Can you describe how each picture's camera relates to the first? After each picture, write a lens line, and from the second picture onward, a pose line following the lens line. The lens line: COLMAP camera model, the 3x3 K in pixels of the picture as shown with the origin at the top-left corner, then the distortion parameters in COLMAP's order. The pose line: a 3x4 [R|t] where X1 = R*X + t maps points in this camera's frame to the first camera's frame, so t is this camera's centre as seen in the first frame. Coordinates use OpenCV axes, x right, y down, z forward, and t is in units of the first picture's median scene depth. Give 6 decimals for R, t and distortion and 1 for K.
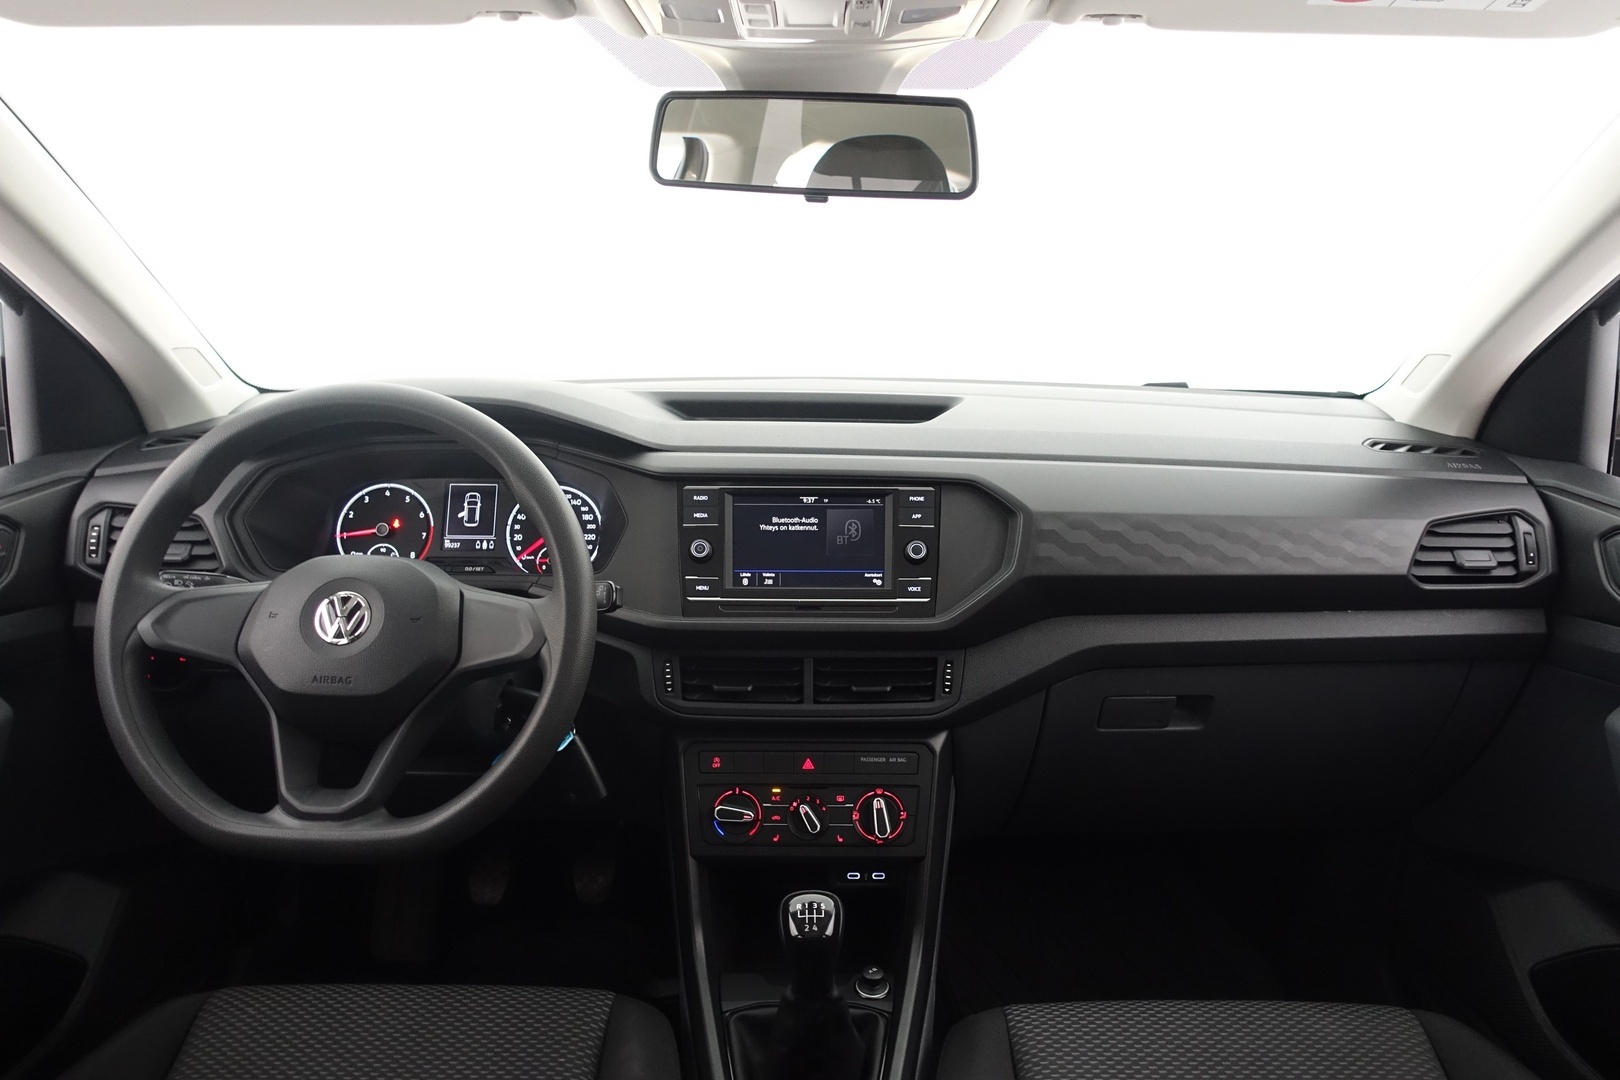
lens RADIAL K [[1105.2, 0, 810.1], [0, 1105.2, 540.9], [0, 0, 1]] dist [-0.000765, -0.002157]
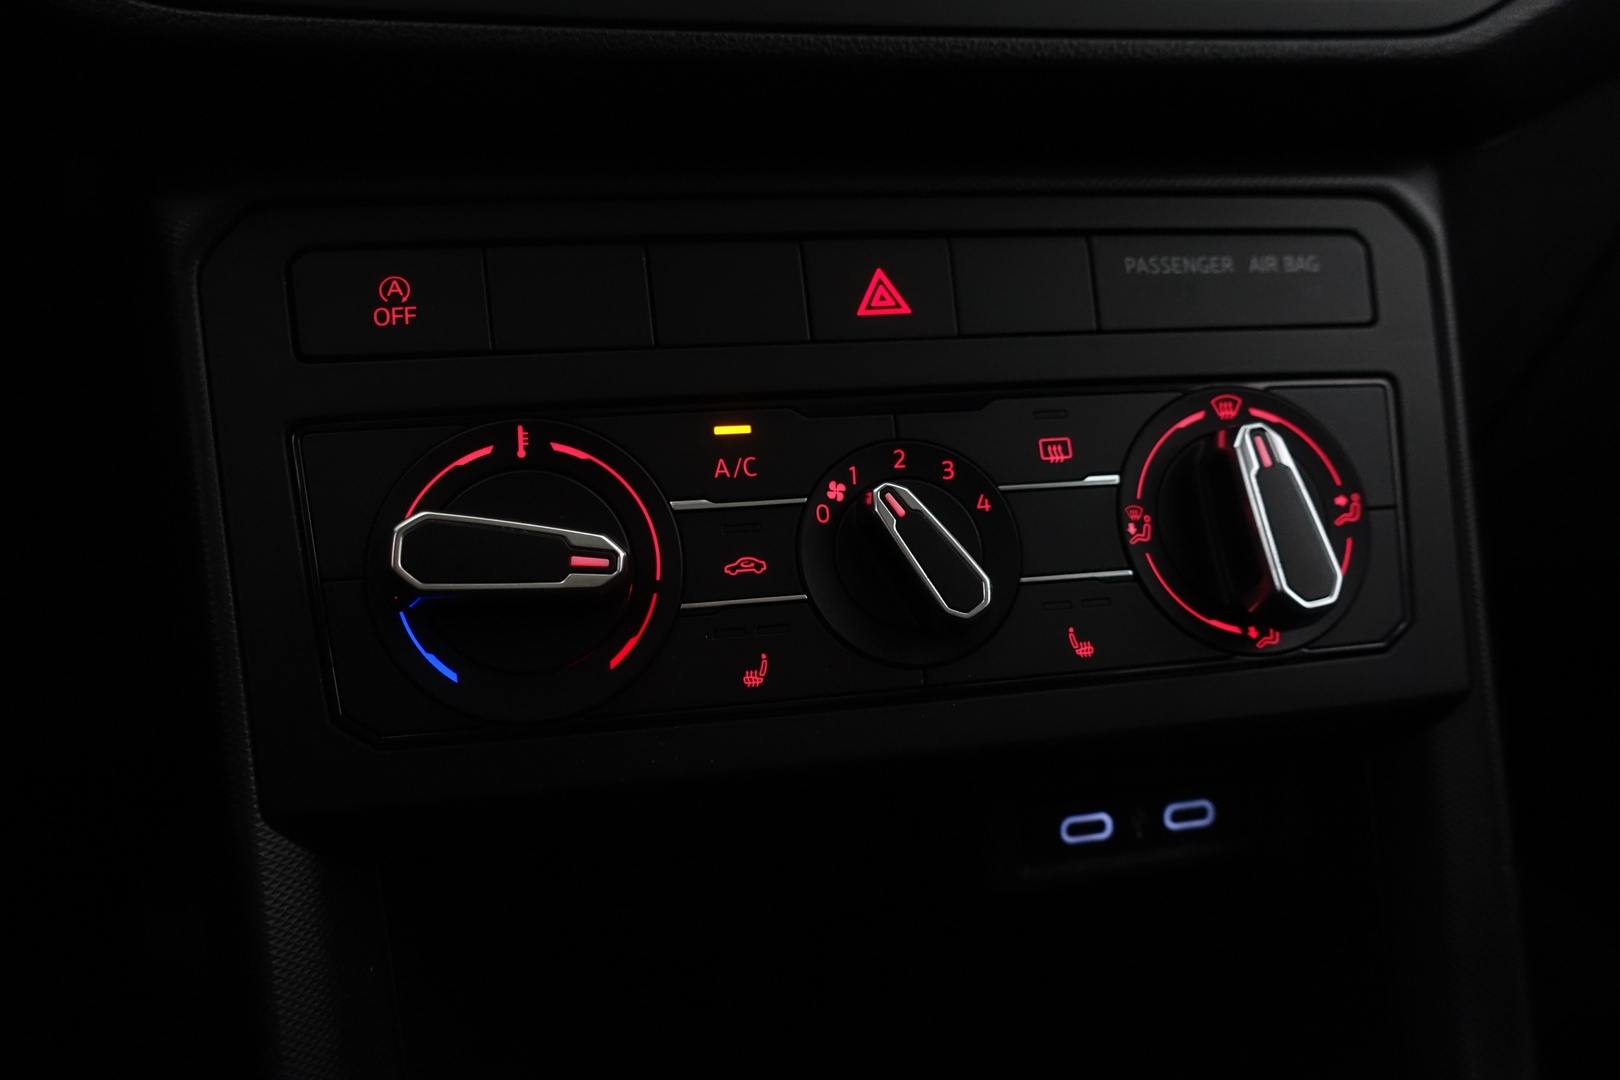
lens RADIAL K [[1105.2, 0, 810.7], [0, 1105.2, 535.8], [0, 0, 1]] dist [-0.000765, -0.002157]
pose [[0.979689, -0.068567, 0.188438, -0.053868], [0.063825, 0.997476, 0.031123, 0.236004], [-0.190097, -0.018464, 0.981592, 0.800080]]
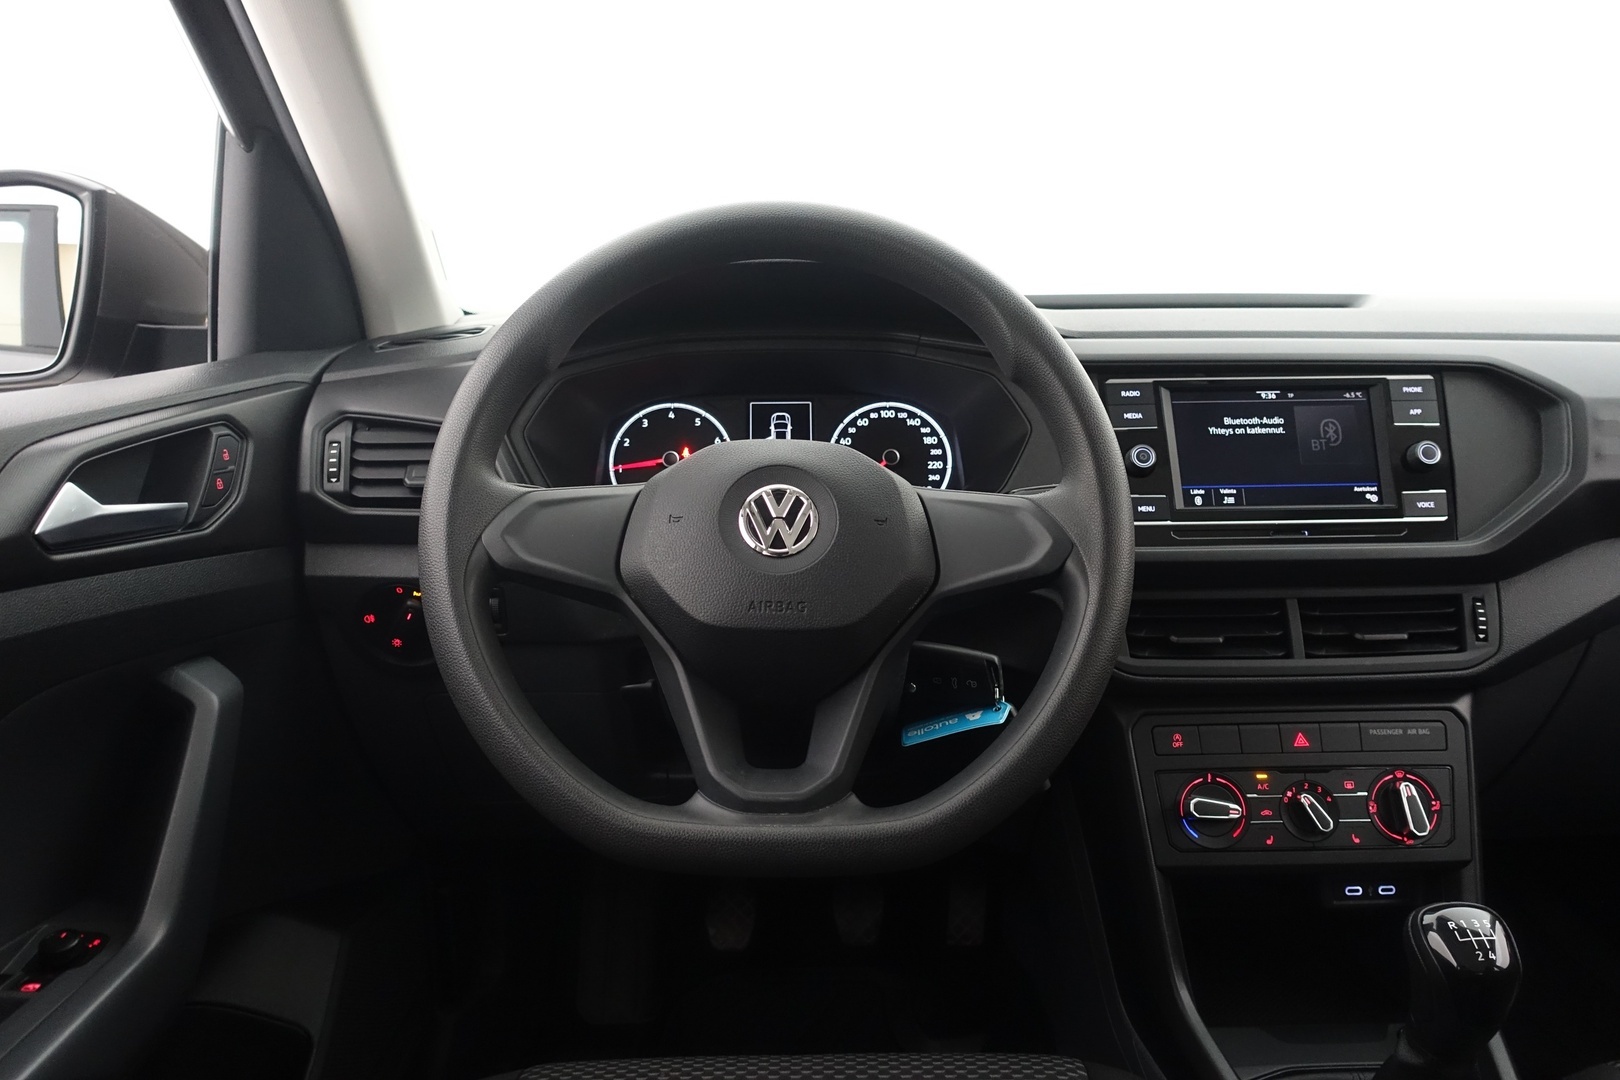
lens RADIAL K [[1105.2, 0, 807.3], [0, 1105.2, 545.1], [0, 0, 1]] dist [-0.000765, -0.002157]
pose [[0.999709, -0.018424, 0.015554, -0.340995], [0.019054, 0.998963, -0.041339, 0.094092], [-0.014776, 0.041623, 0.999024, 0.251211]]
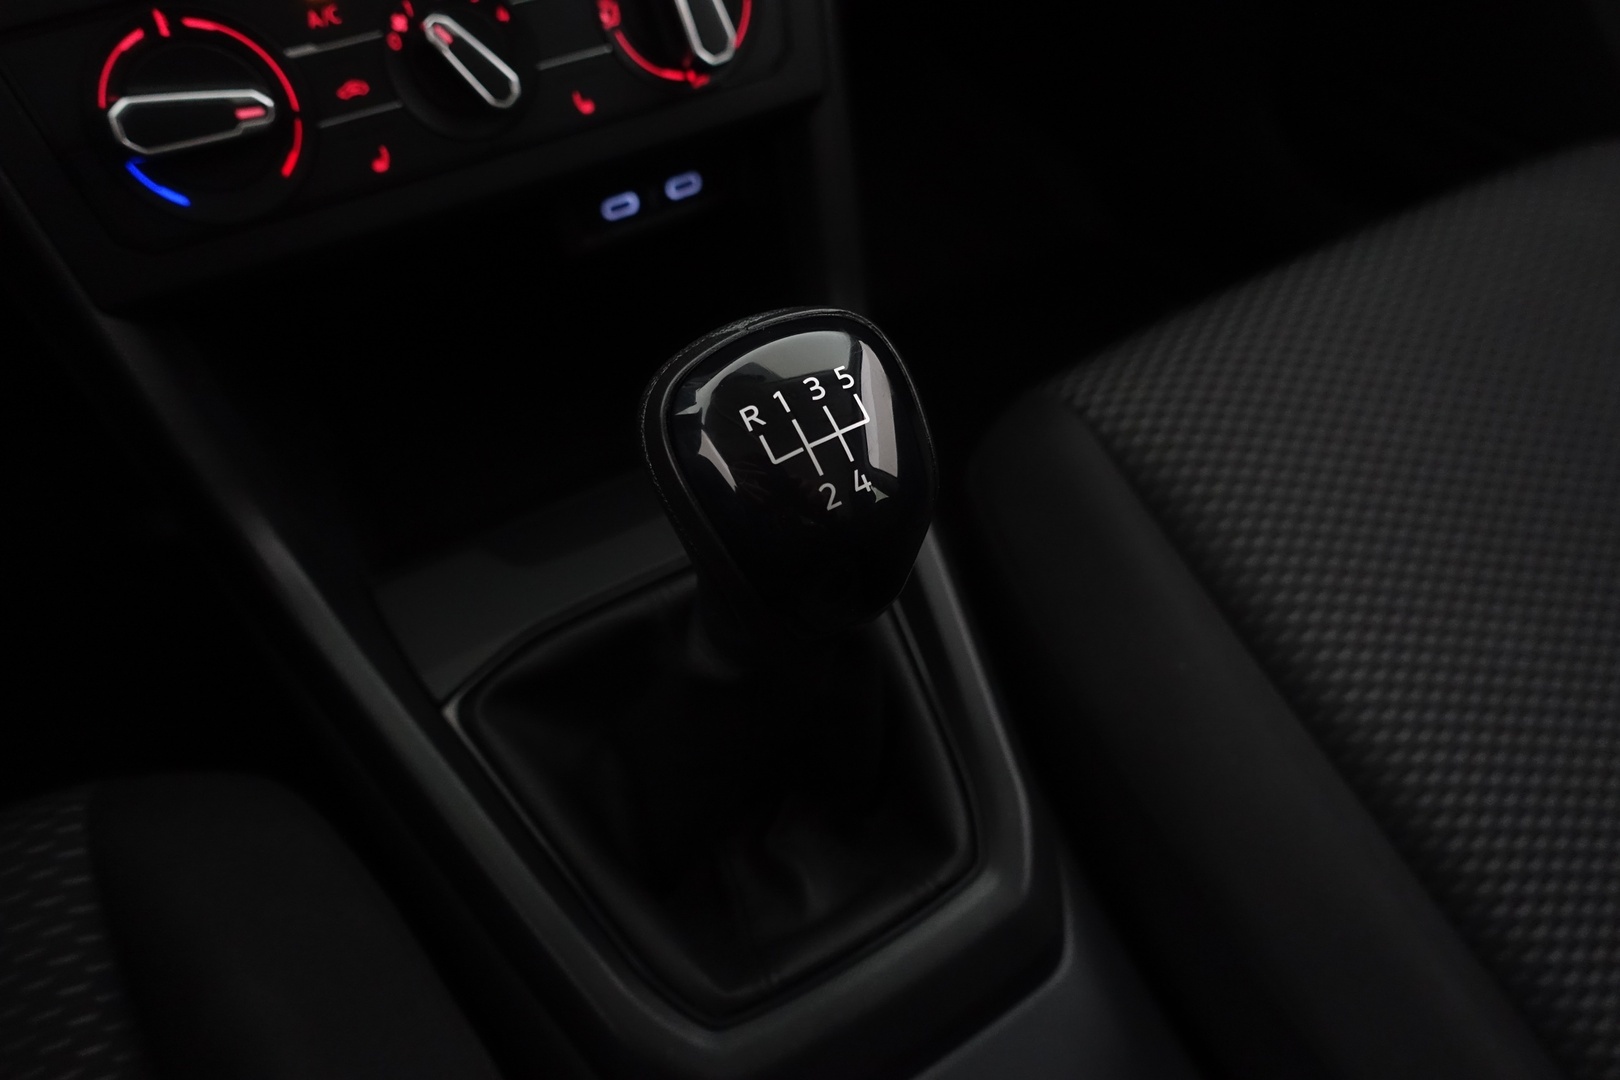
lens RADIAL K [[1105.2, 0, 809.5], [0, 1105.2, 545.6], [0, 0, 1]] dist [-0.000765, -0.002157]
pose [[0.857087, -0.398822, 0.326103, -0.068101], [0.123446, 0.773550, 0.621596, 0.176333], [-0.500163, -0.492506, 0.712233, 0.670823]]
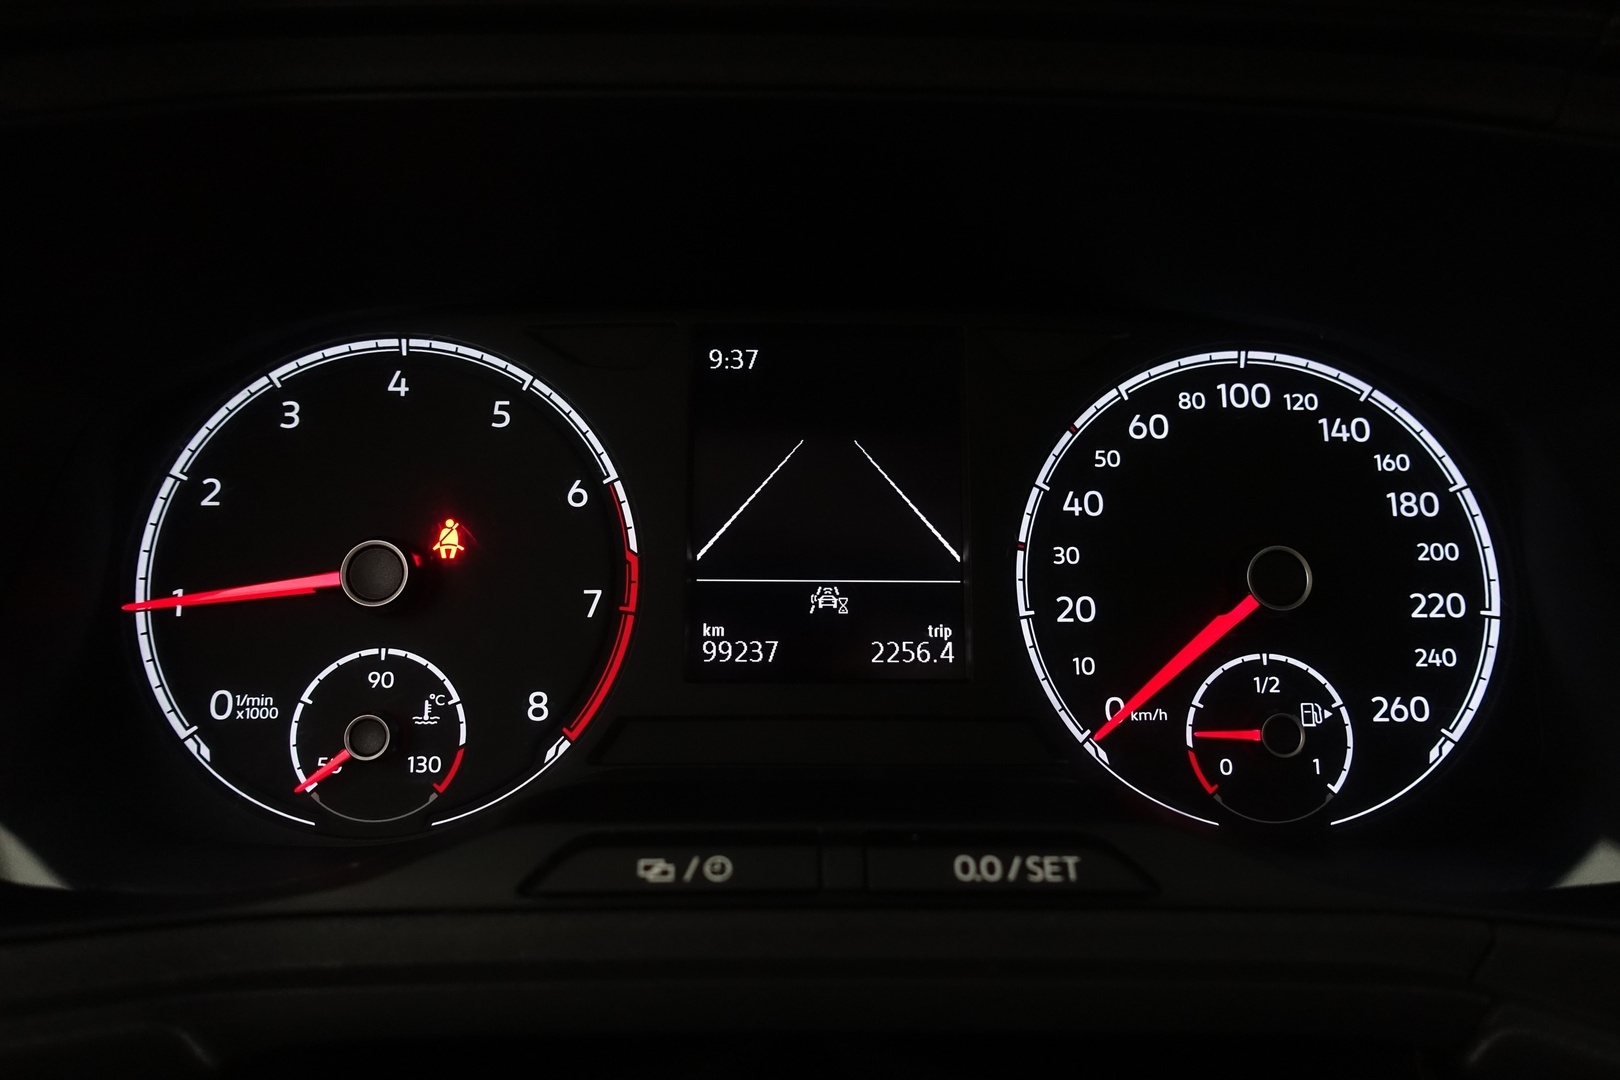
lens RADIAL K [[1105.2, 0, 808.2], [0, 1105.2, 527.9], [0, 0, 1]] dist [-0.000765, -0.002157]
pose [[0.999517, -0.002091, 0.031015, -0.358061], [0.000983, 0.999363, 0.035672, -0.027801], [-0.031070, -0.035624, 0.998882, 0.907889]]
